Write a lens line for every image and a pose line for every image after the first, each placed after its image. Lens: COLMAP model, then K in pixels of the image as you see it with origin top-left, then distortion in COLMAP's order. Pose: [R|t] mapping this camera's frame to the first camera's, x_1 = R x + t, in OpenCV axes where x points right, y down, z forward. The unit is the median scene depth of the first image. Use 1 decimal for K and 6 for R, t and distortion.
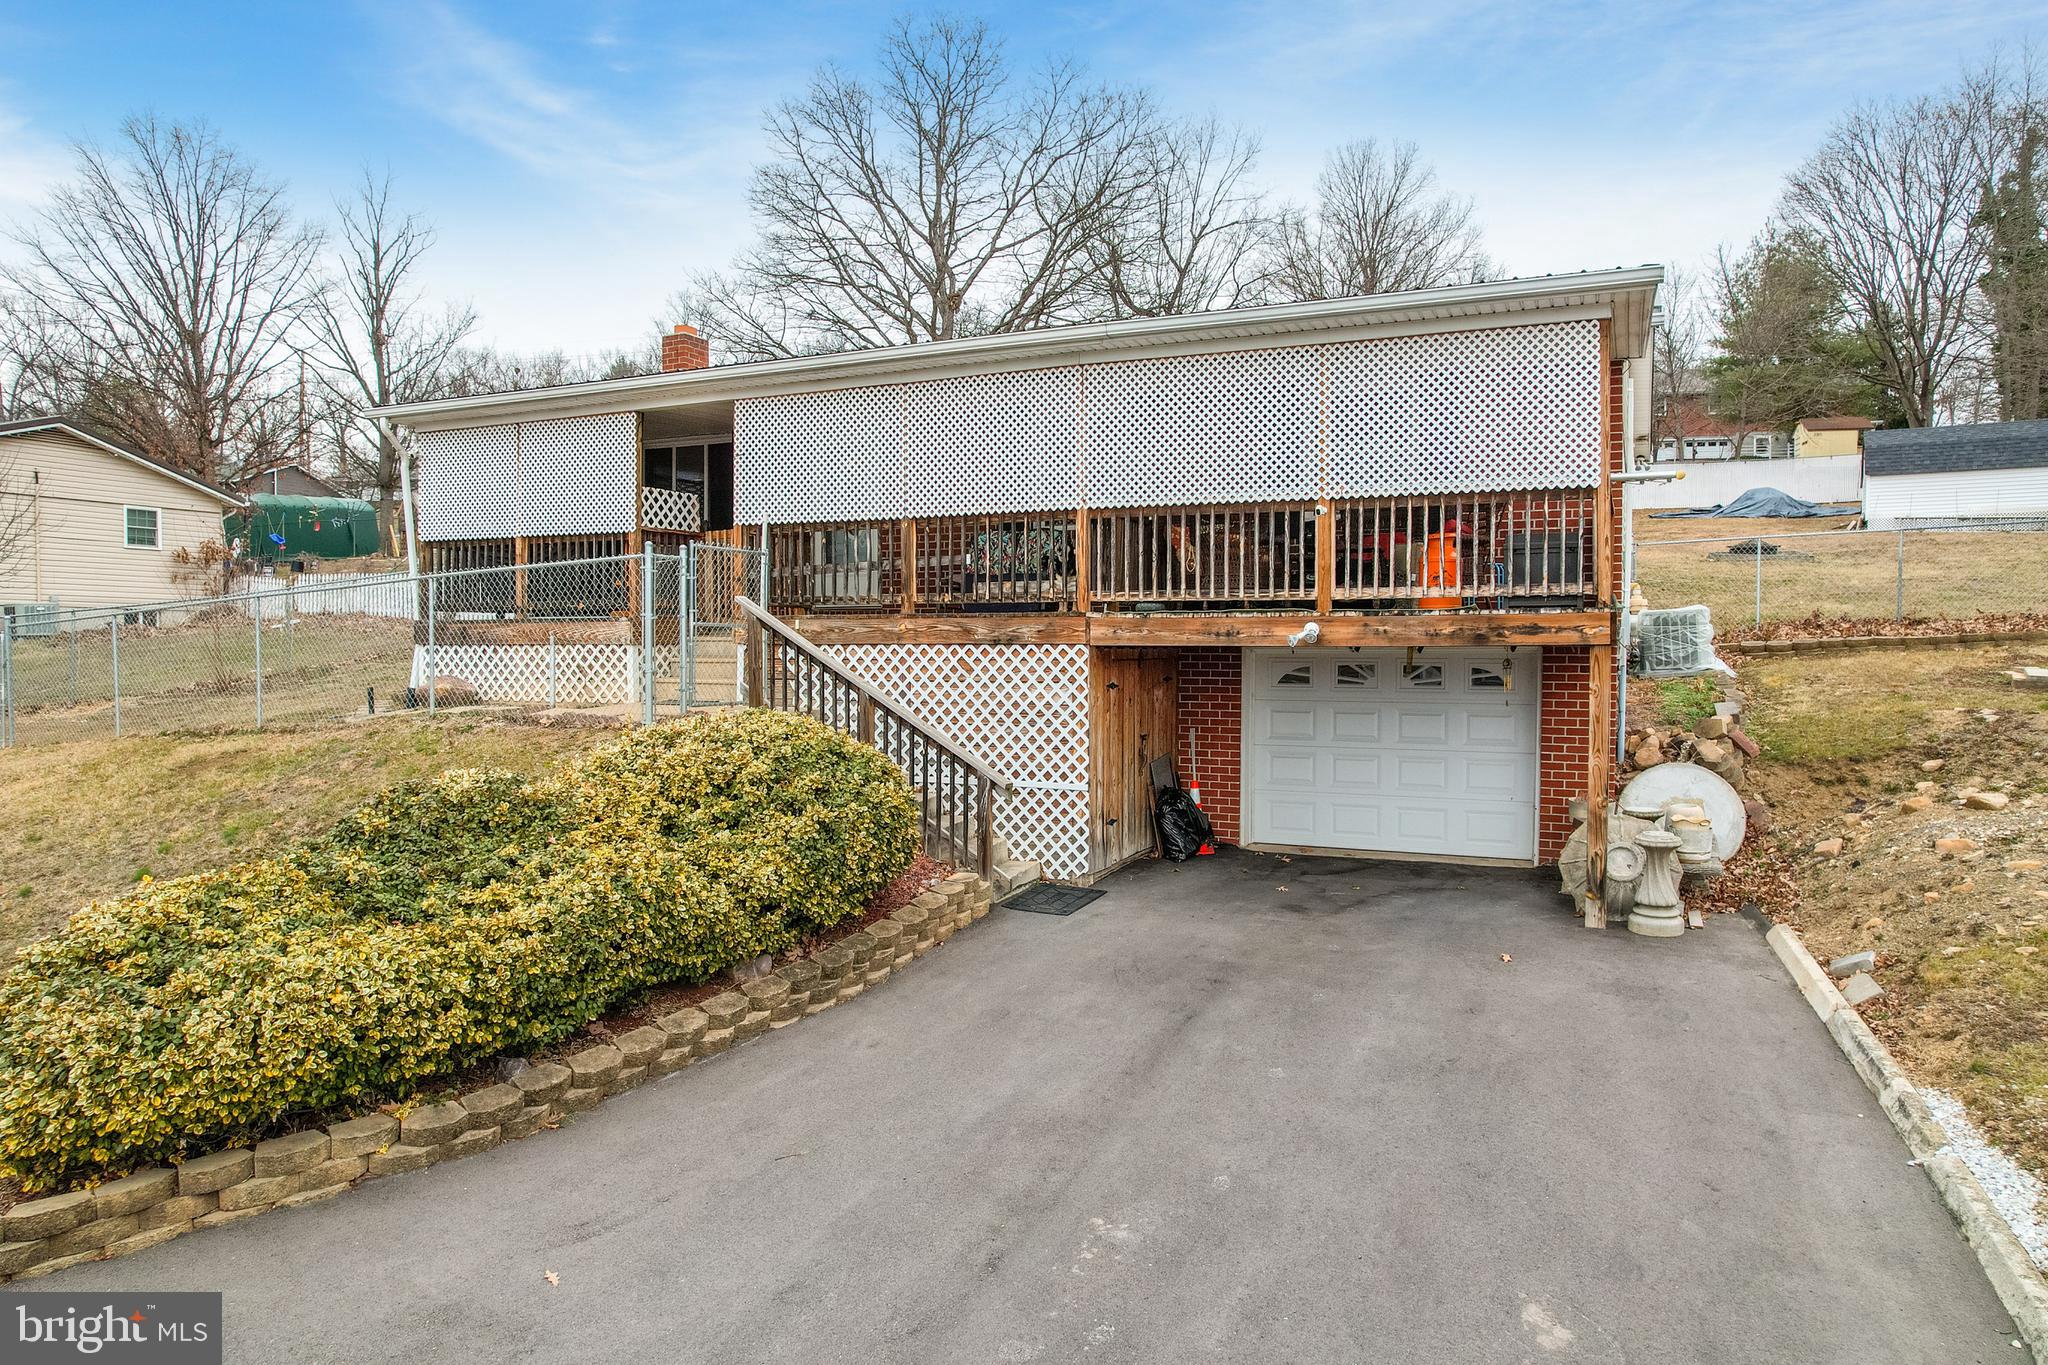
lens RADIAL K [[1313.5, 0, 1032.6], [0, 1313.5, 677.3], [0, 0, 1]] dist [-0.084038, 0.080225]
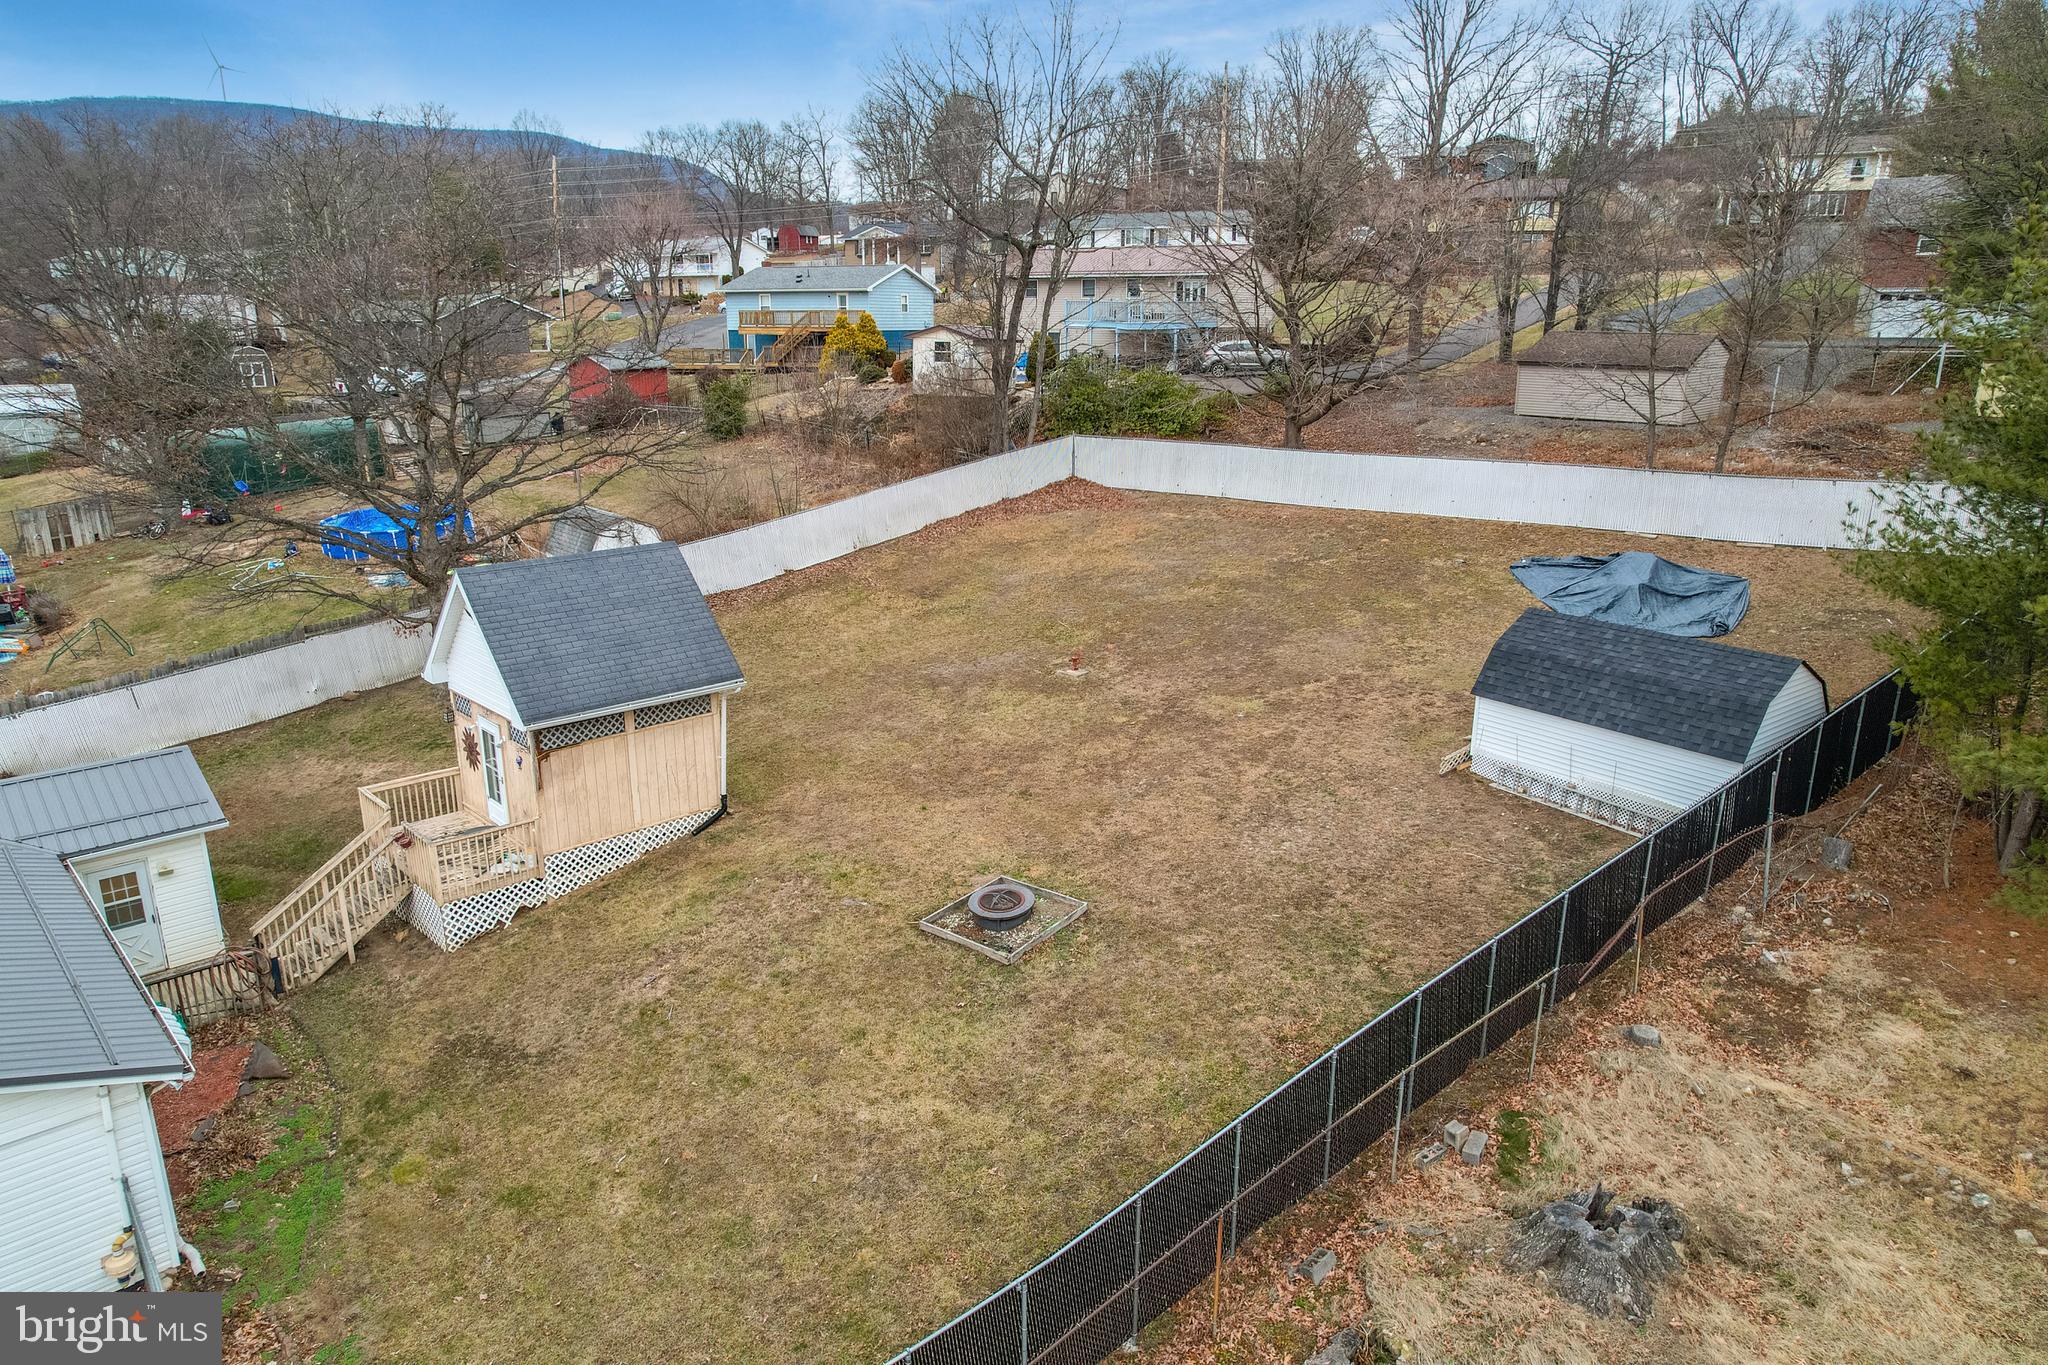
lens RADIAL K [[1311.5, 0, 1030.6], [0, 1311.5, 684.8], [0, 0, 1]] dist [-0.086209, 0.081034]
pose [[0.933867, 0.097906, -0.343957, 2.050653], [-0.010107, 0.968636, 0.248277, -1.018124], [0.357477, -0.228381, 0.905567, 0.898447]]
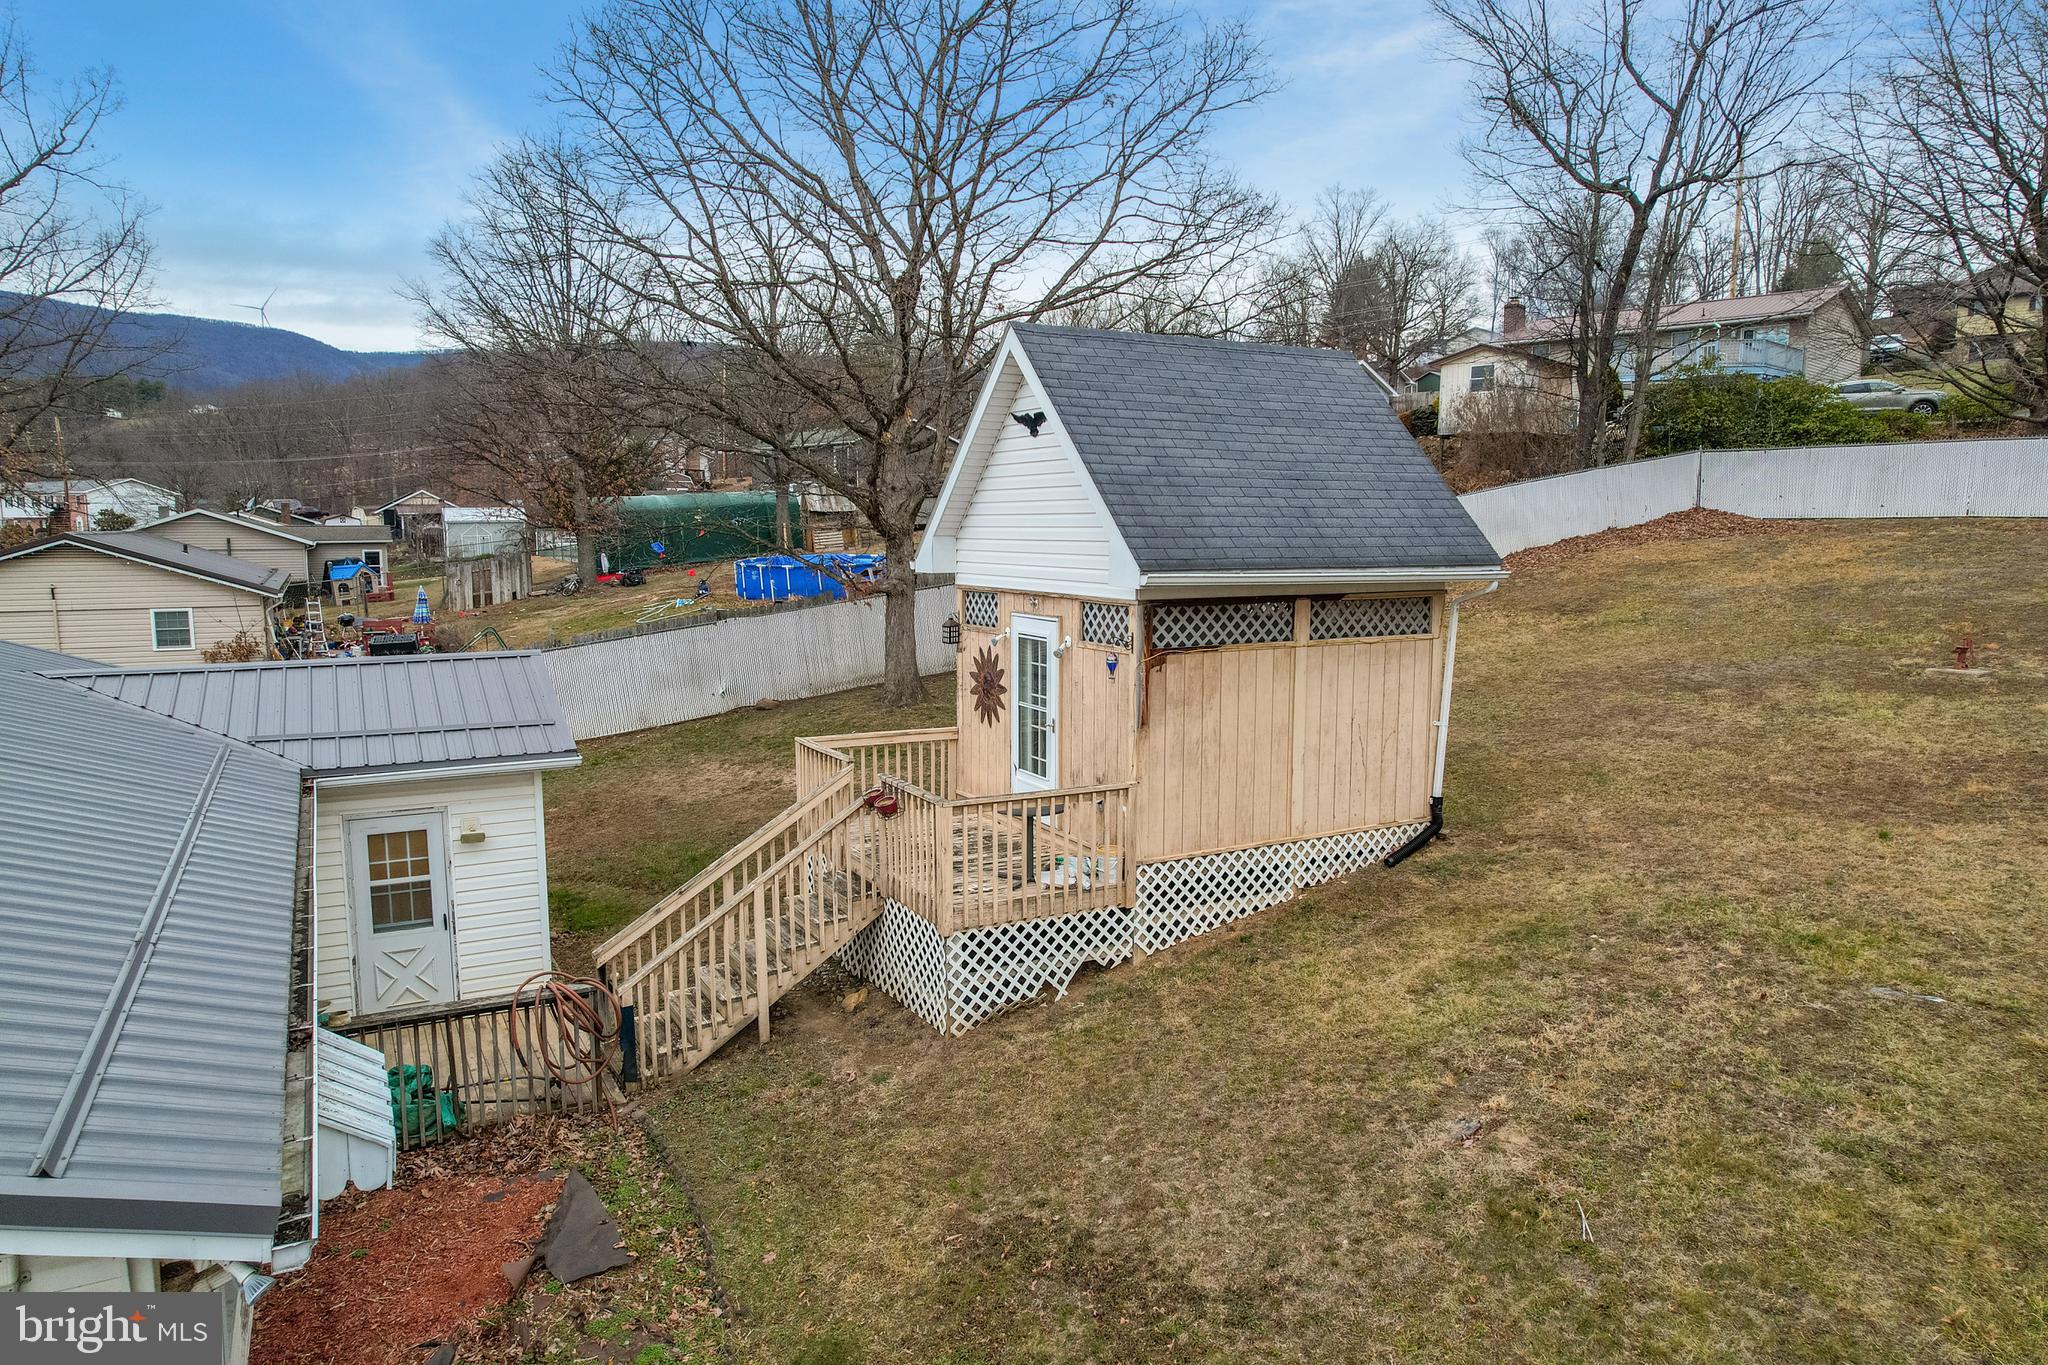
lens RADIAL K [[1311.8, 0, 1031.3], [0, 1311.8, 676.9], [0, 0, 1]] dist [-0.076963, 0.071110]
pose [[0.807127, 0.066321, -0.586640, 1.187272], [-0.012890, 0.995413, 0.094799, -0.485258], [0.590237, -0.068954, 0.804280, 1.540920]]
